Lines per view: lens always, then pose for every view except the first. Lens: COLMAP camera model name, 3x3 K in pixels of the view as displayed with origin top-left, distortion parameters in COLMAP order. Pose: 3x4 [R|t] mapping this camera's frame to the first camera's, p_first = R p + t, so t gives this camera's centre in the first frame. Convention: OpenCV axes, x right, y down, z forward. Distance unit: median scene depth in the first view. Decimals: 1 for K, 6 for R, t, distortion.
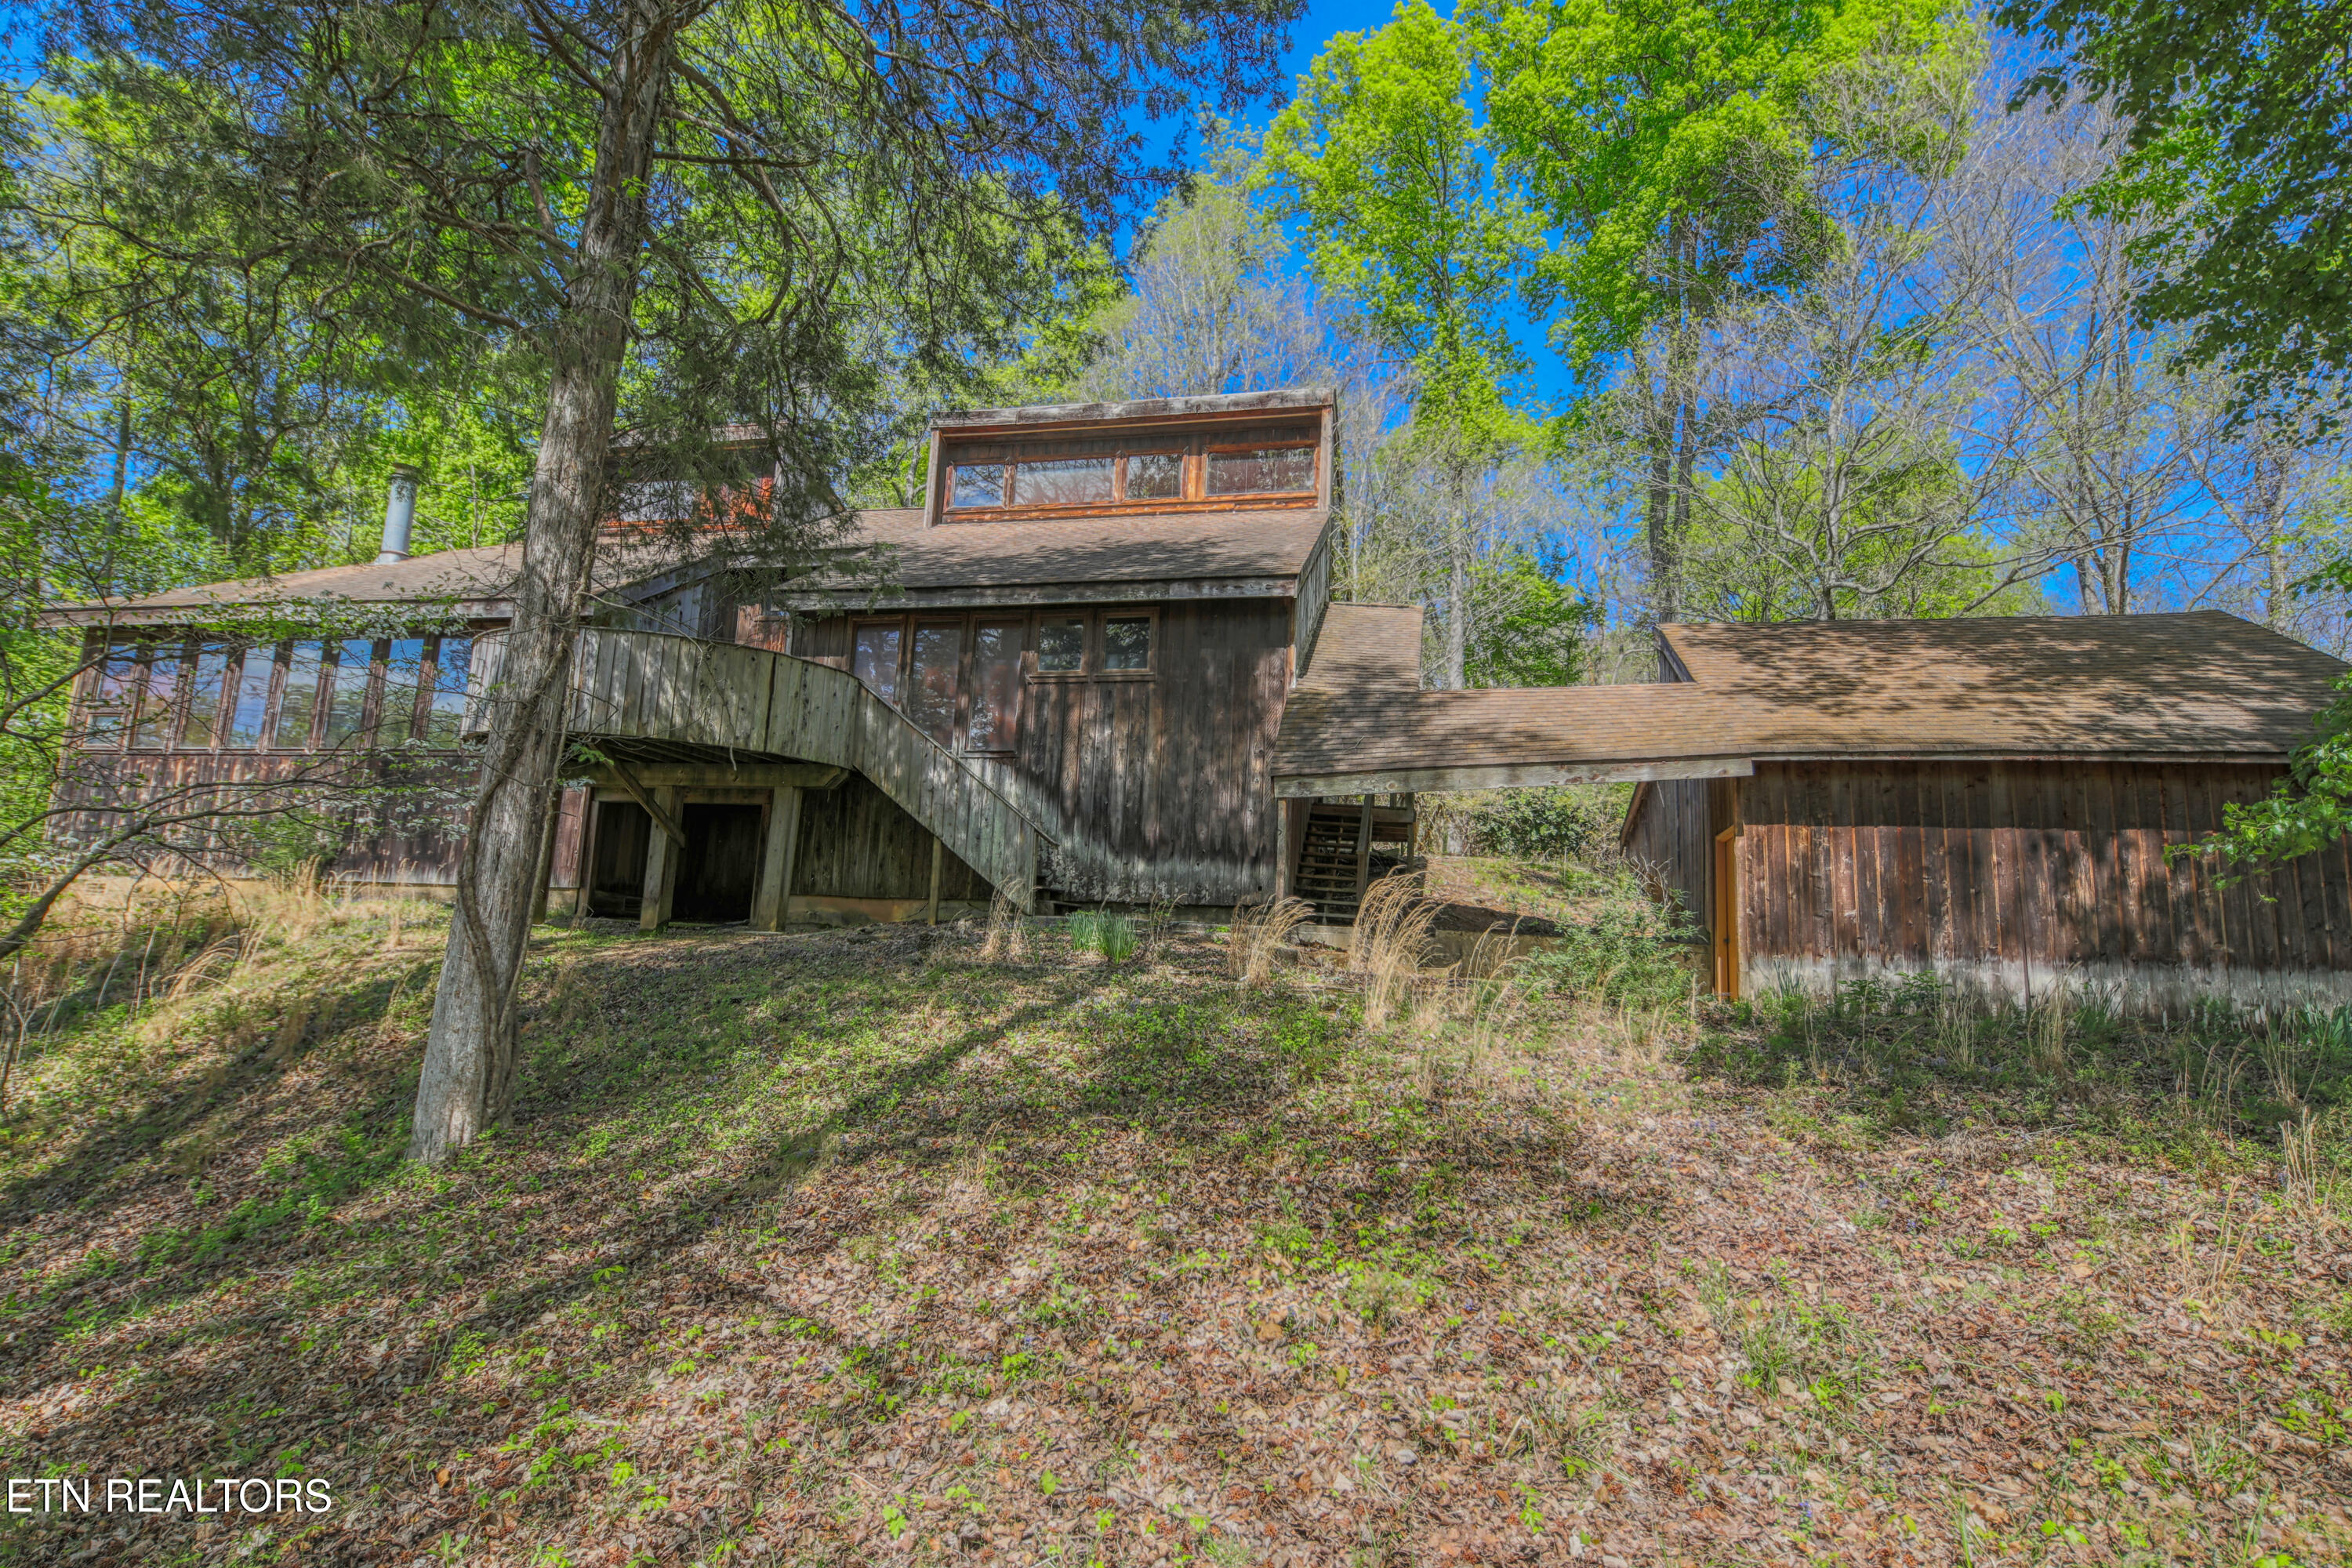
lens RADIAL K [[1077.4, 0, 1176.0], [0, 1077.4, 784.0], [0, 0, 1]] dist [0.000259, -0.000088]
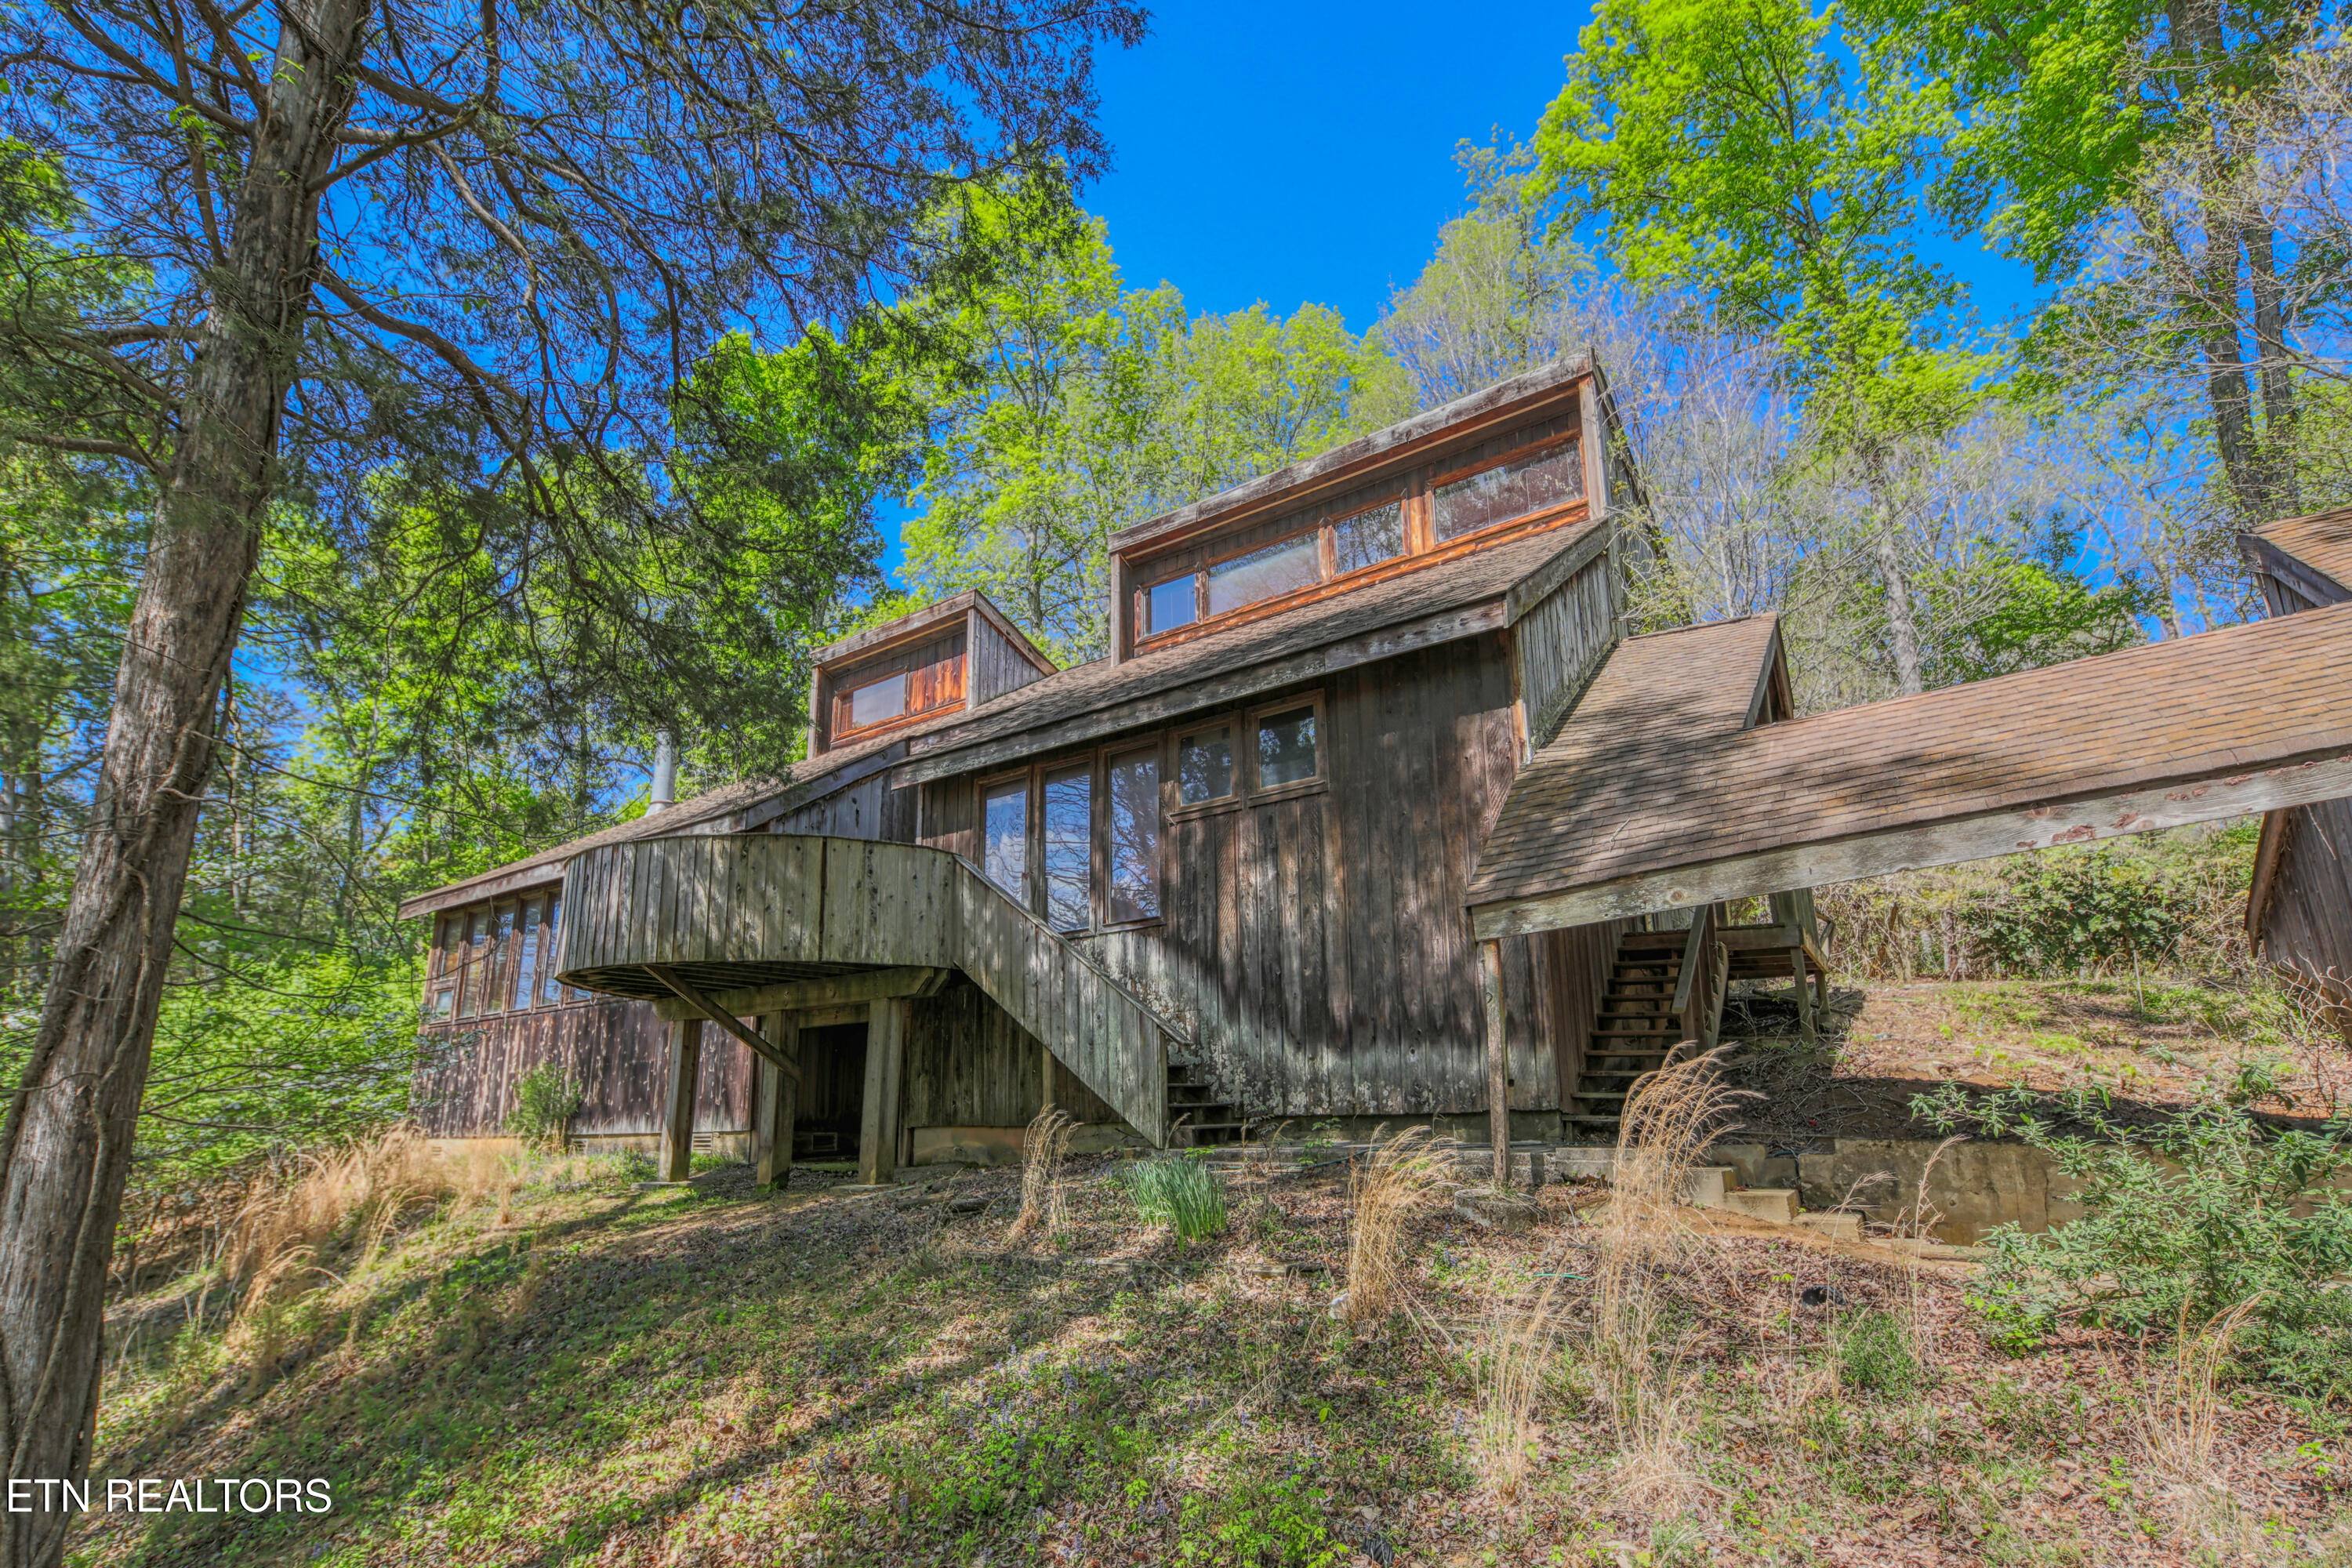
lens RADIAL K [[1113.0, 0, 1138.2], [0, 1113.0, 869.2], [0, 0, 1]] dist [0.004793, -0.000032]
pose [[0.912014, -0.147746, -0.382626, 0.137045], [0.120595, 0.988228, -0.094145, 0.007737], [0.392031, 0.039719, 0.919094, 0.285717]]
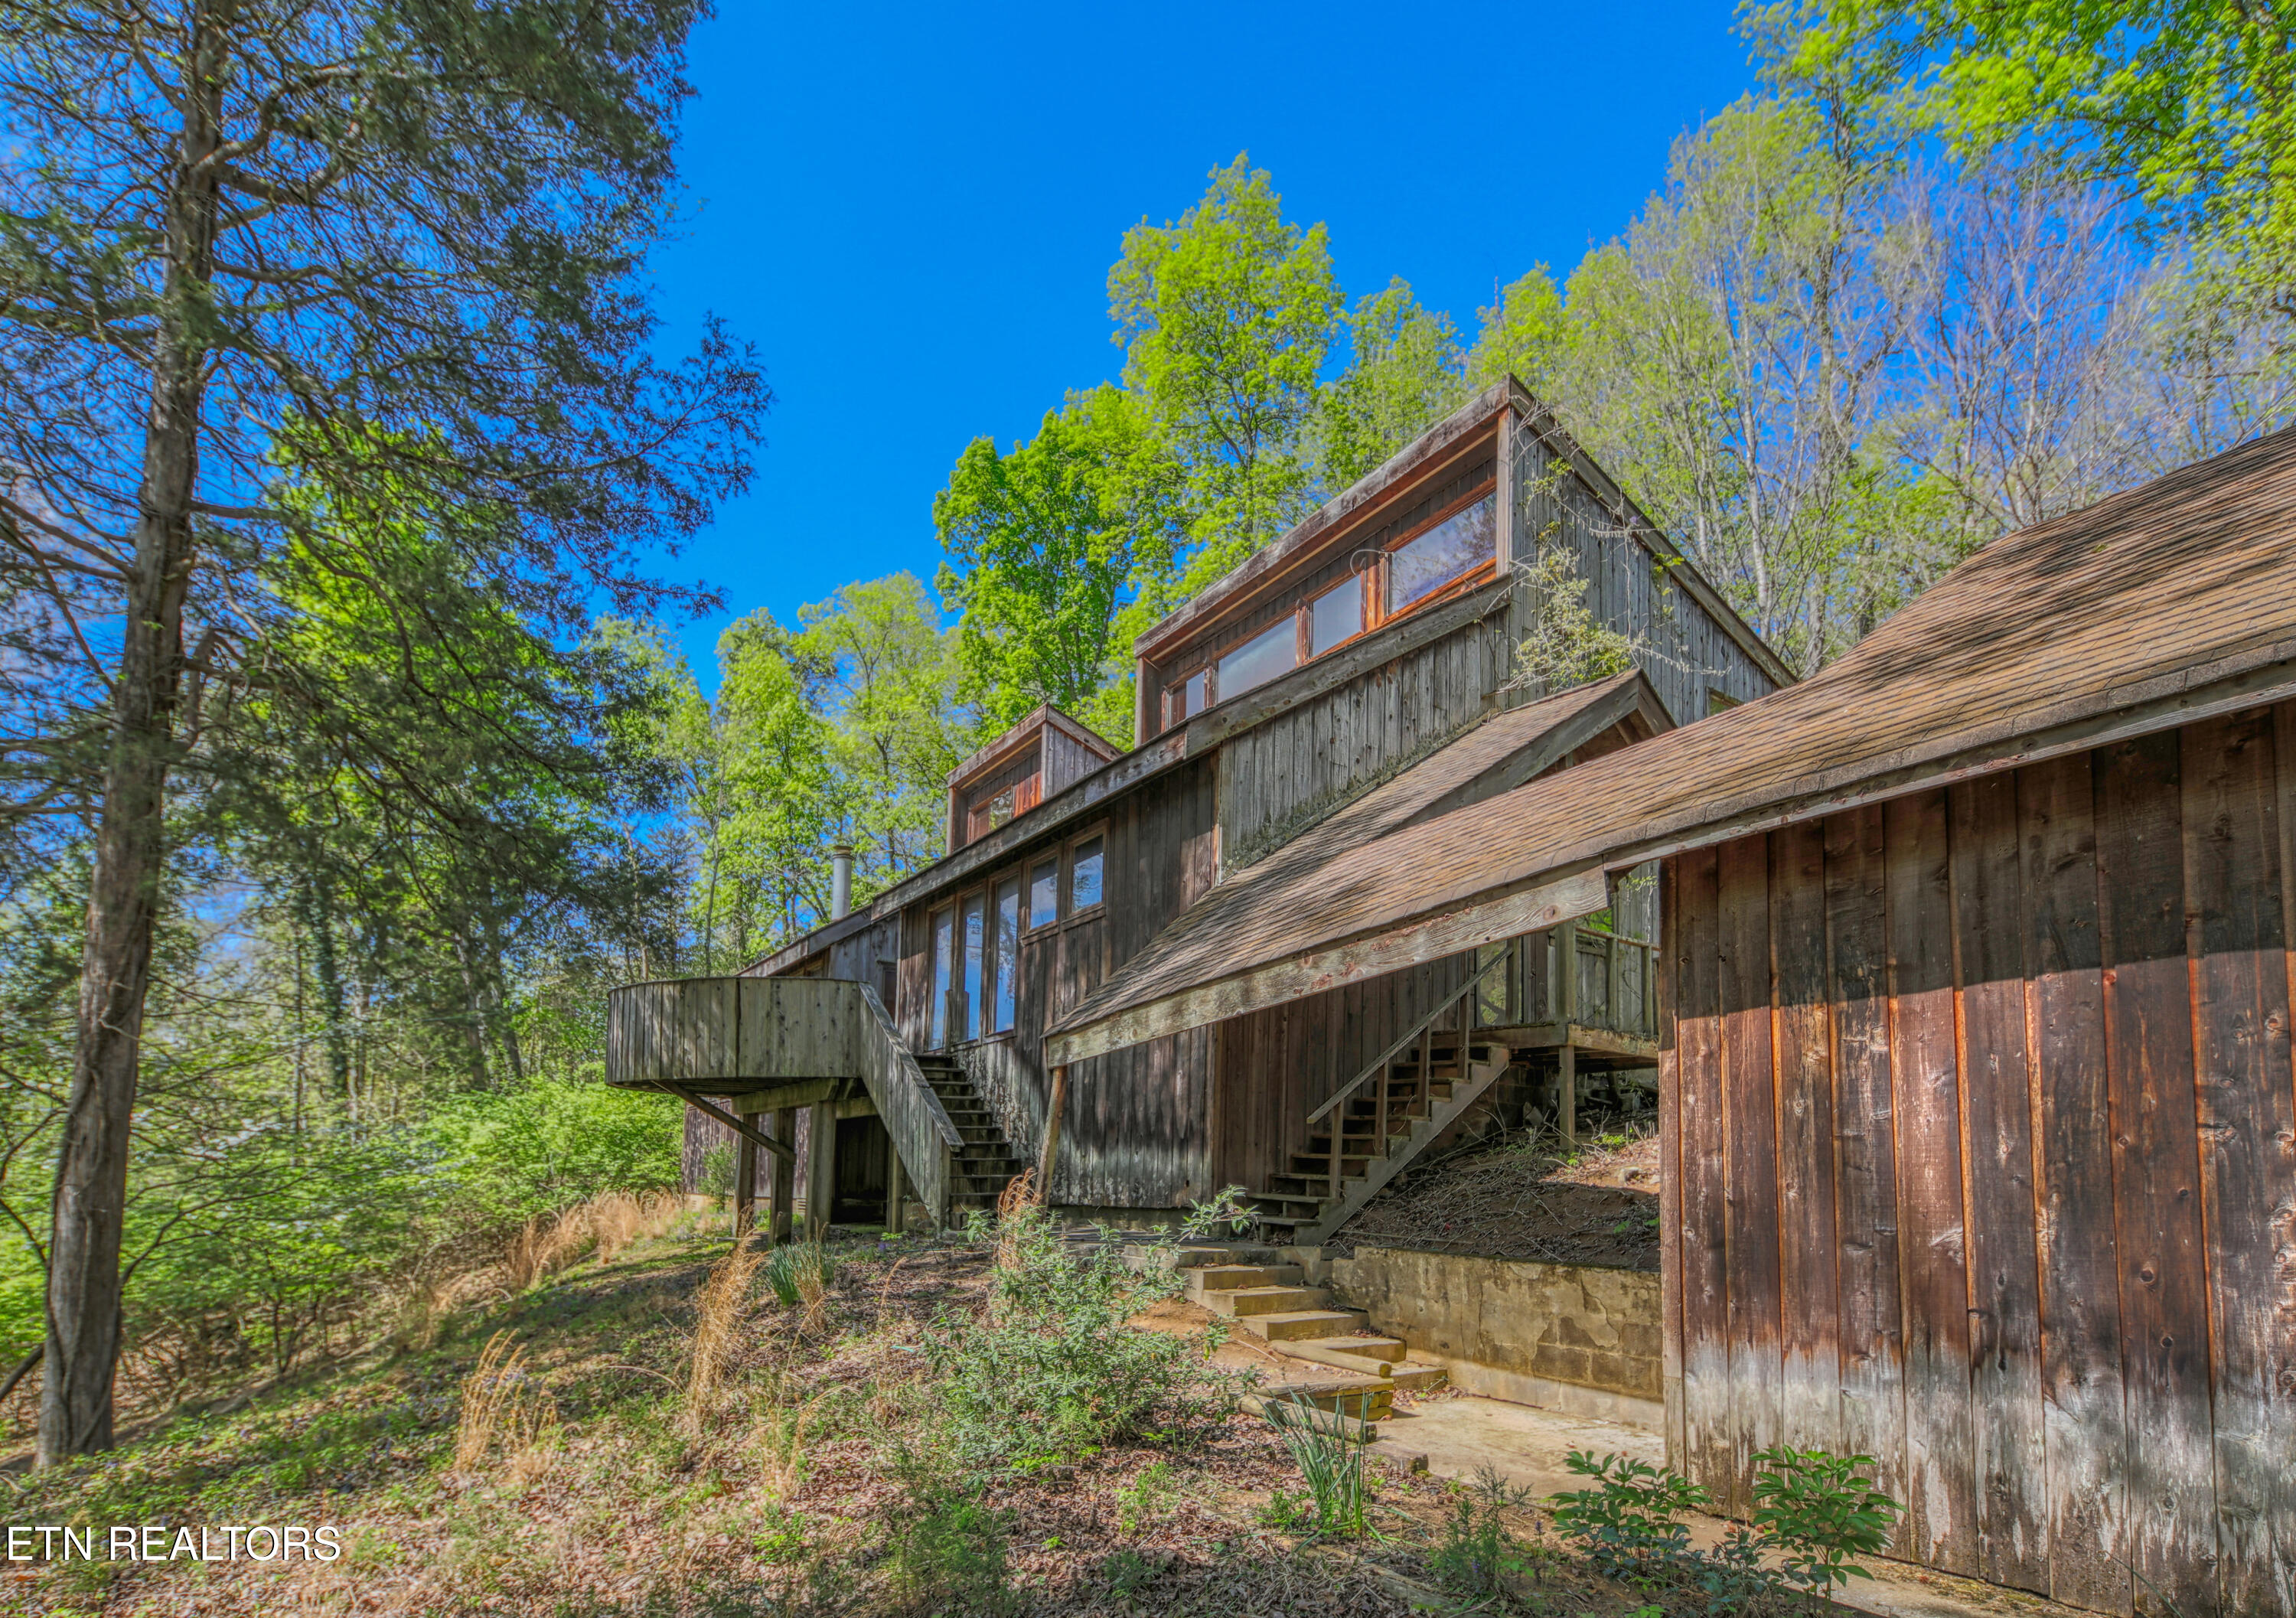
lens RADIAL K [[1108.1, 0, 1144.8], [0, 1108.1, 1073.2], [0, 0, 1]] dist [0.002158, 0.000977]
pose [[0.718103, -0.108752, -0.687387, 0.526733], [0.144096, 0.989545, -0.006022, 0.024359], [0.680855, -0.094725, 0.726267, 0.430475]]
